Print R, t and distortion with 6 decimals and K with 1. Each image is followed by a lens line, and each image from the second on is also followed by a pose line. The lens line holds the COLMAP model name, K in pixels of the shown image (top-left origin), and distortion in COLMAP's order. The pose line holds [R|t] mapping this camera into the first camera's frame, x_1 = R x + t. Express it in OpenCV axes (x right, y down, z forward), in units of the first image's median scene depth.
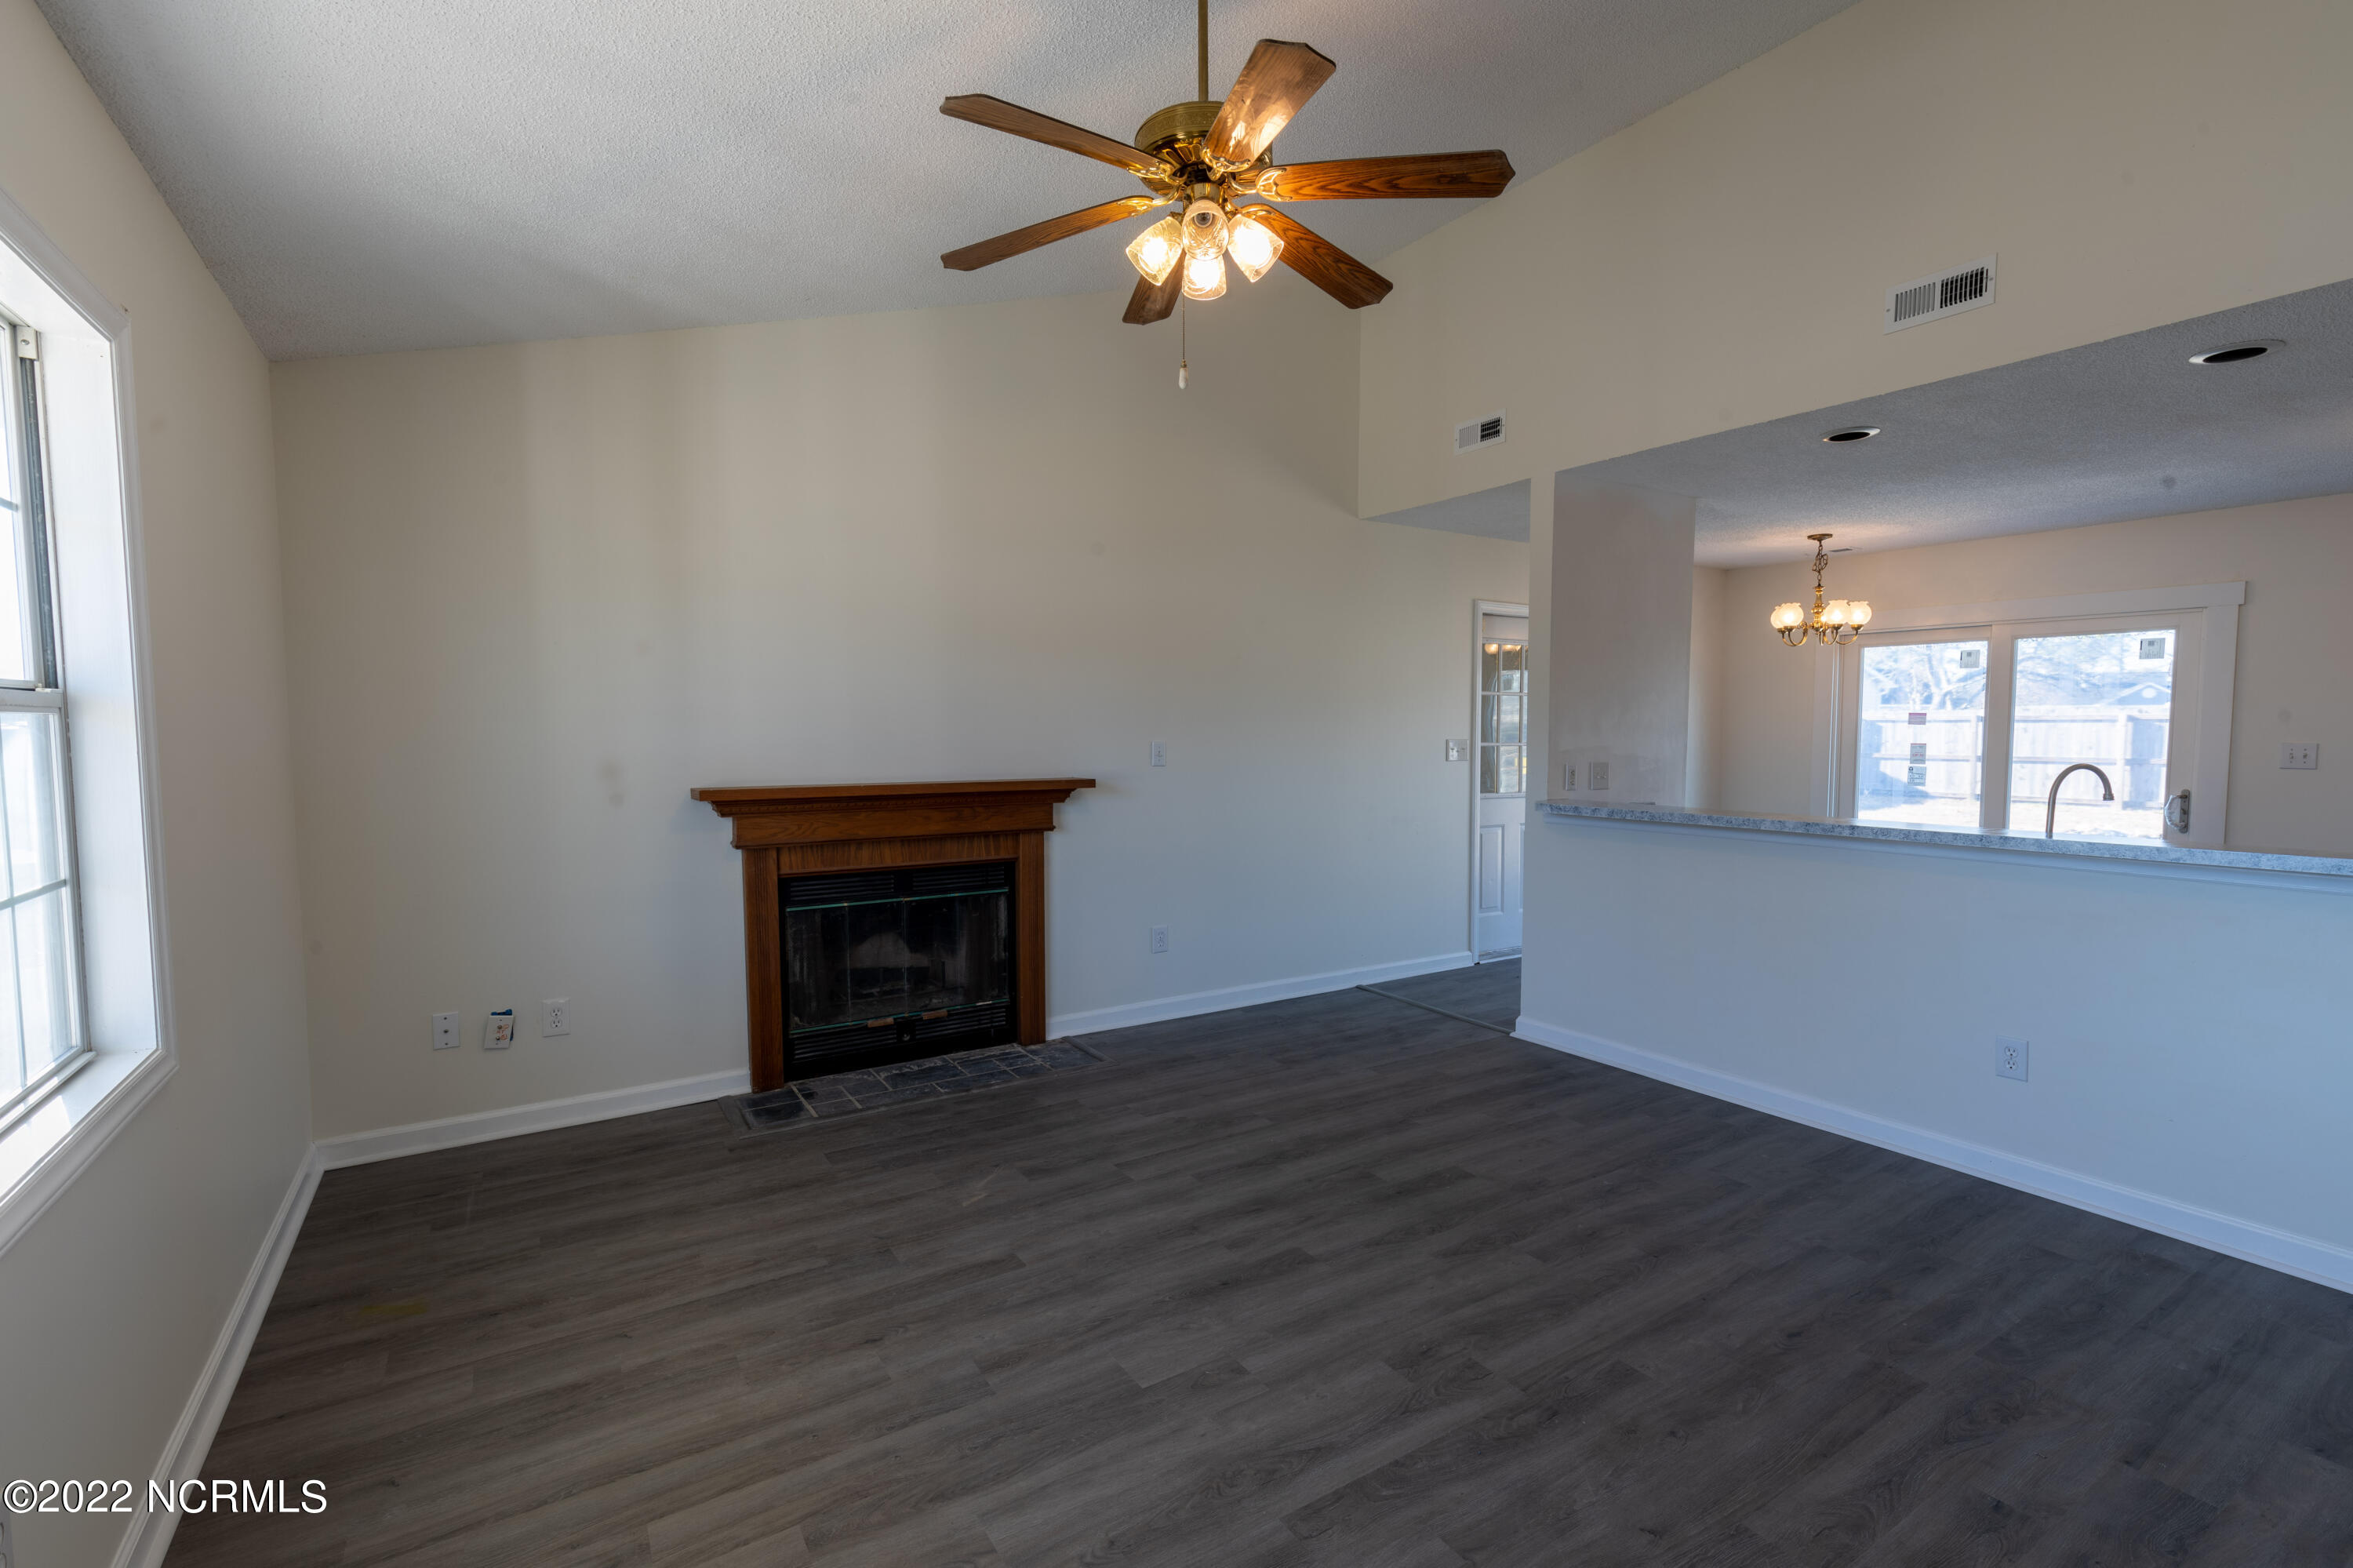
lens RADIAL K [[1056.0, 0, 1191.3], [0, 1056.0, 795.1], [0, 0, 1]] dist [0.006088, -0.000322]
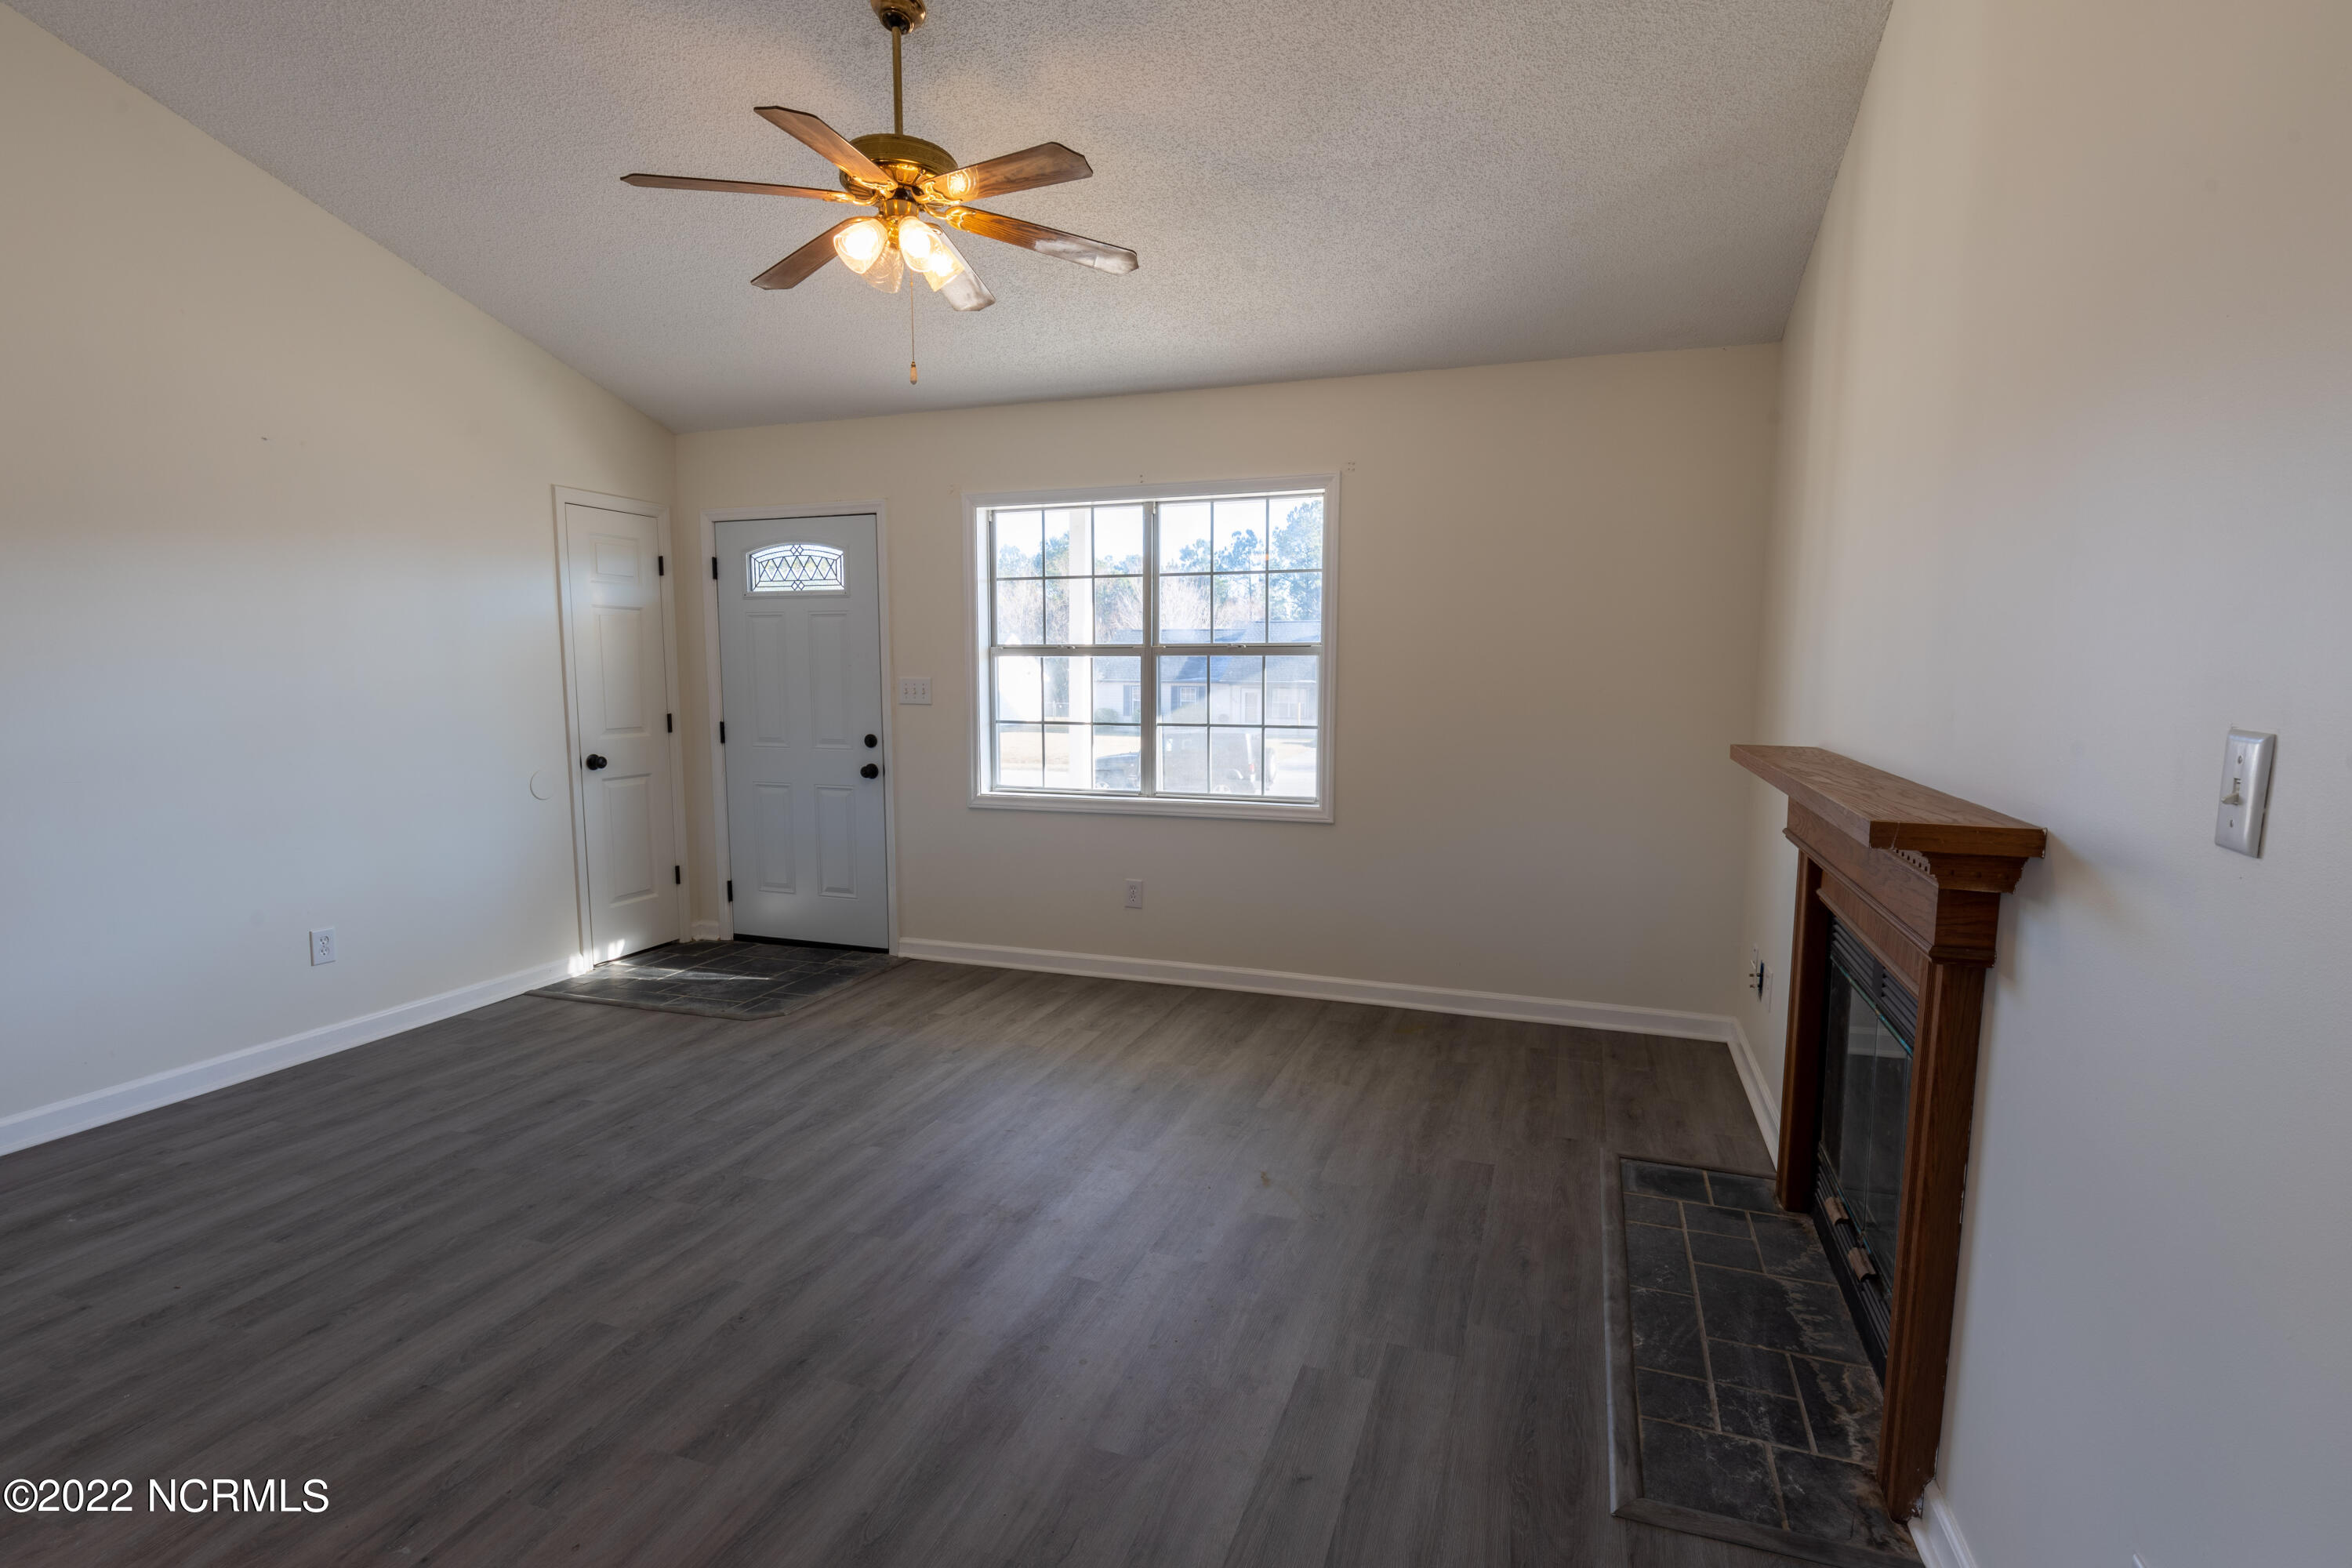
lens RADIAL K [[1127.2, 0, 1181.7], [0, 1127.2, 800.0], [0, 0, 1]] dist [0.003850, 0.000348]
pose [[-0.795647, 0.072248, -0.601437, 0.402392], [-0.042126, 0.983859, 0.173915, -0.102840], [0.604294, 0.163711, -0.779761, 1.617184]]
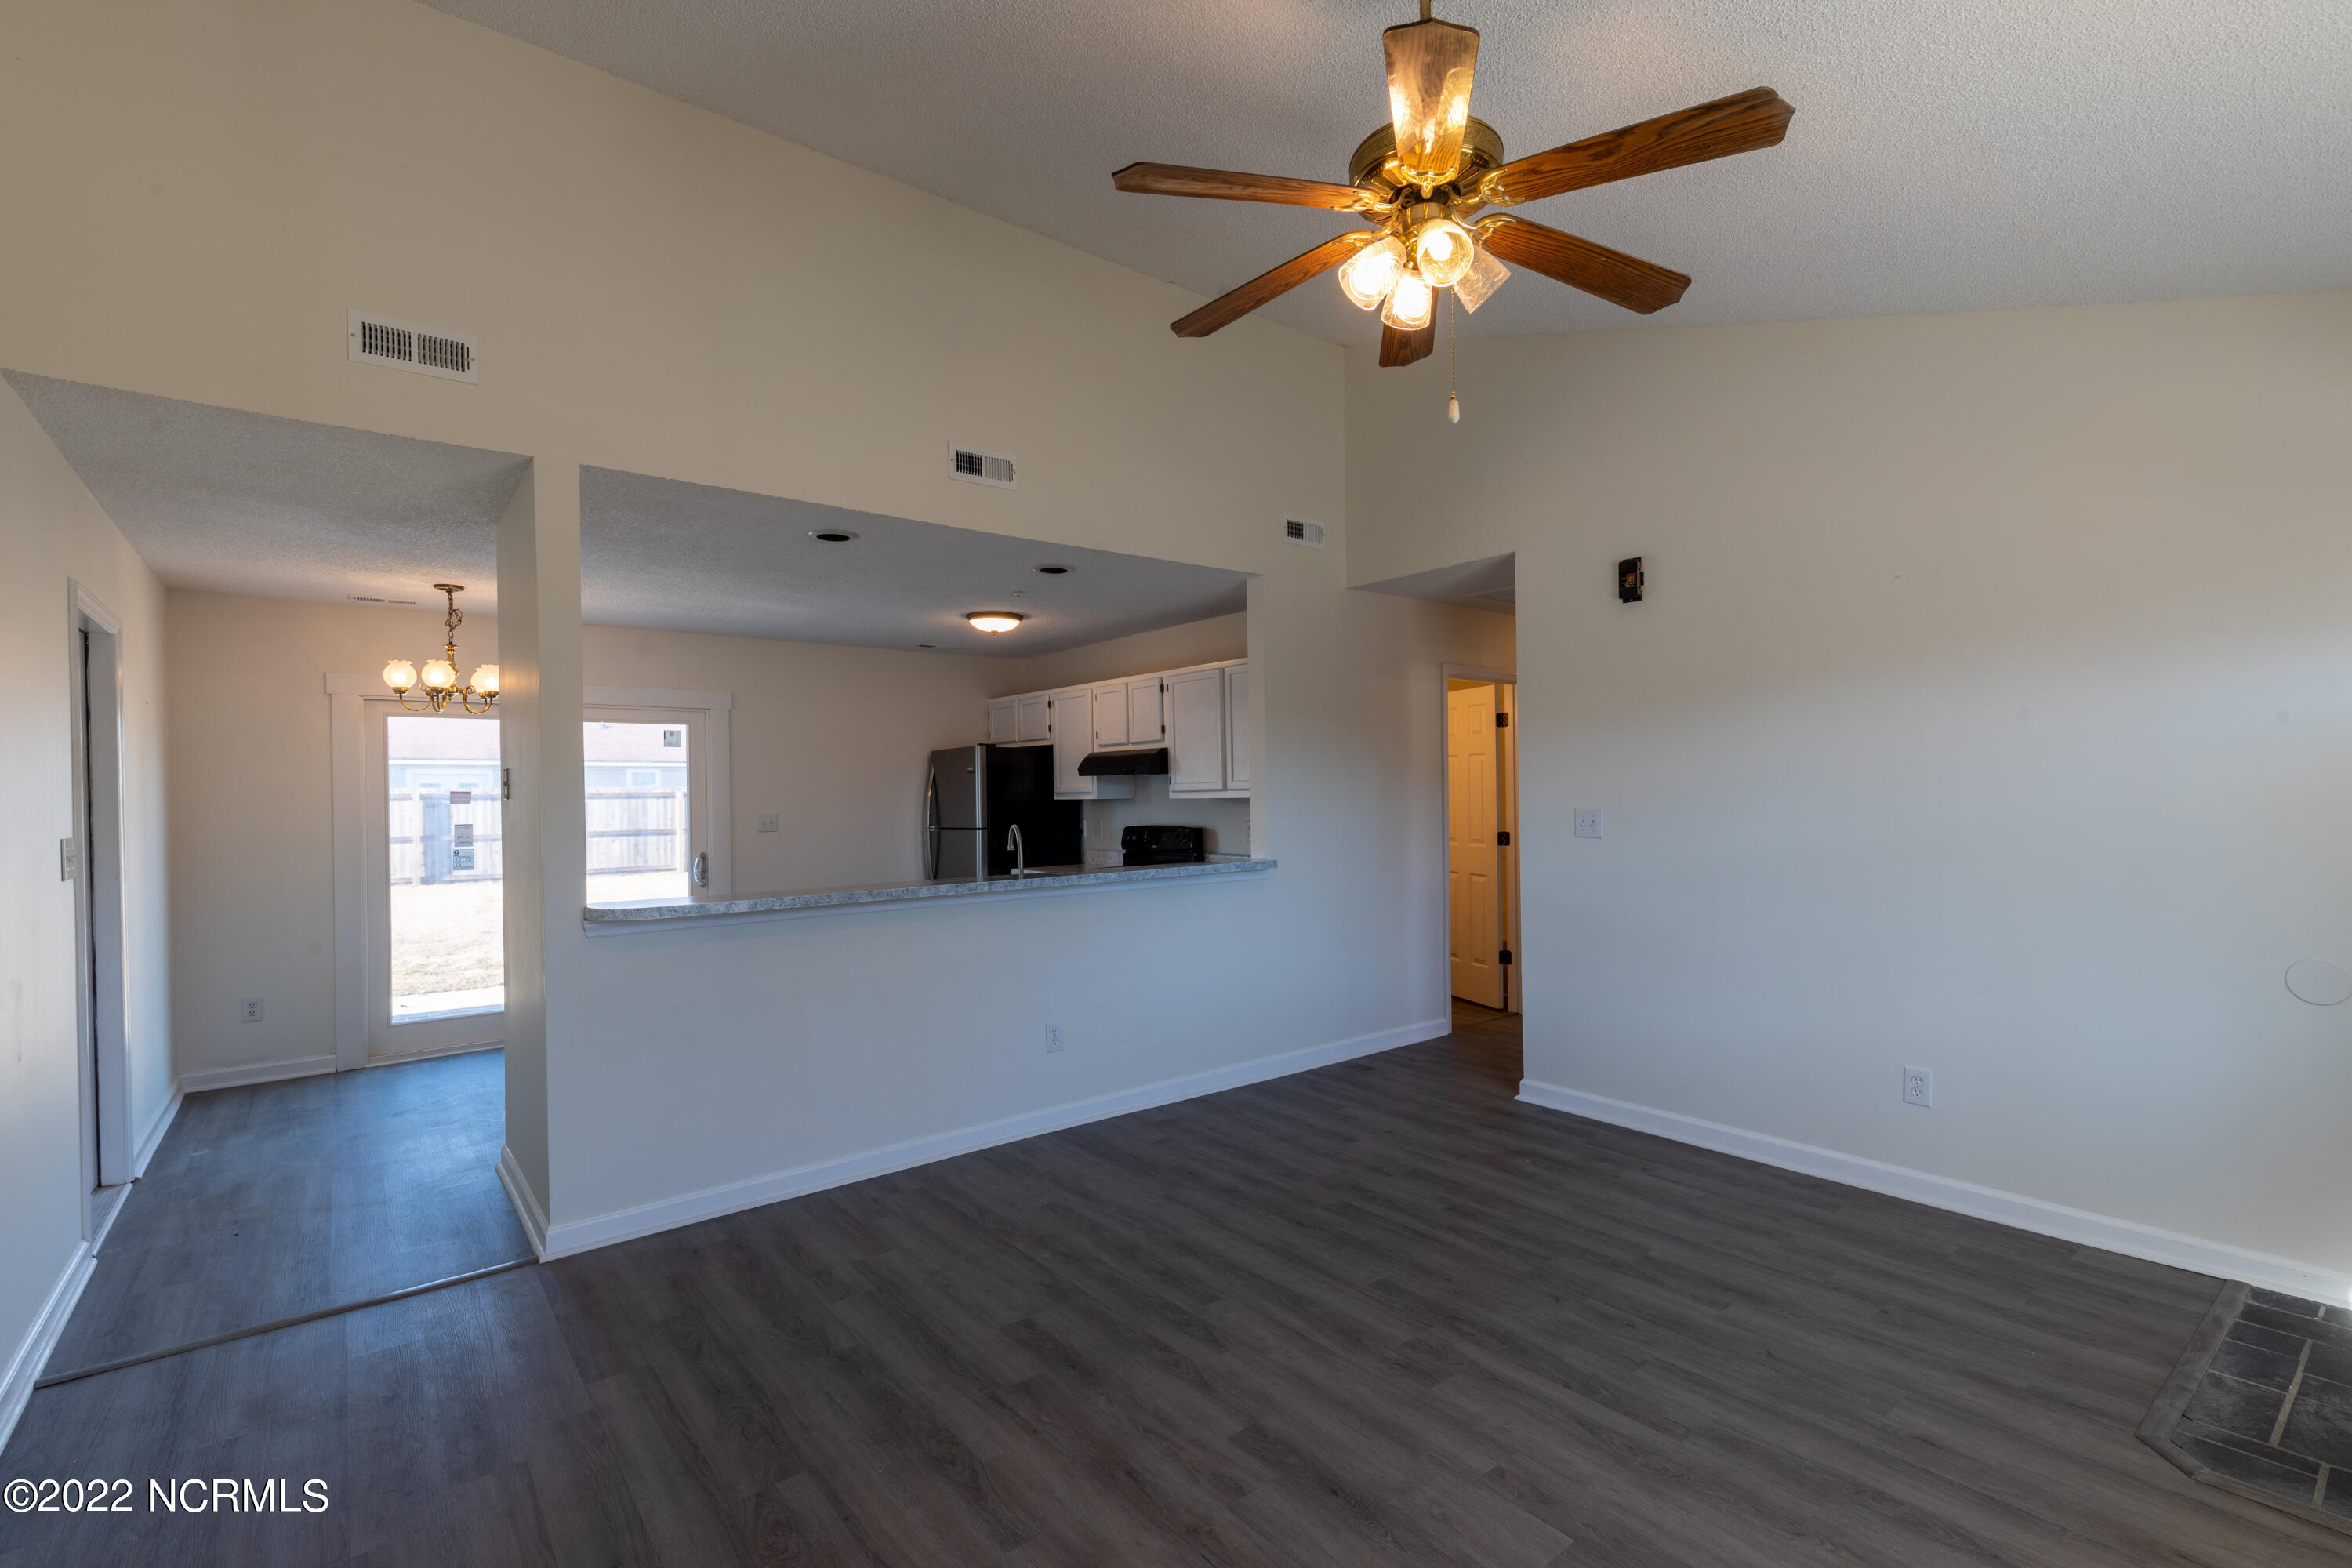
lens RADIAL K [[1055.5, 0, 1190.8], [0, 1055.5, 795.1], [0, 0, 1]] dist [0.006088, -0.000322]
pose [[-0.101831, -0.002596, 0.994798, -0.622362], [0.080298, 0.996712, 0.010820, -0.067886], [-0.991556, 0.080982, -0.101288, 0.944472]]
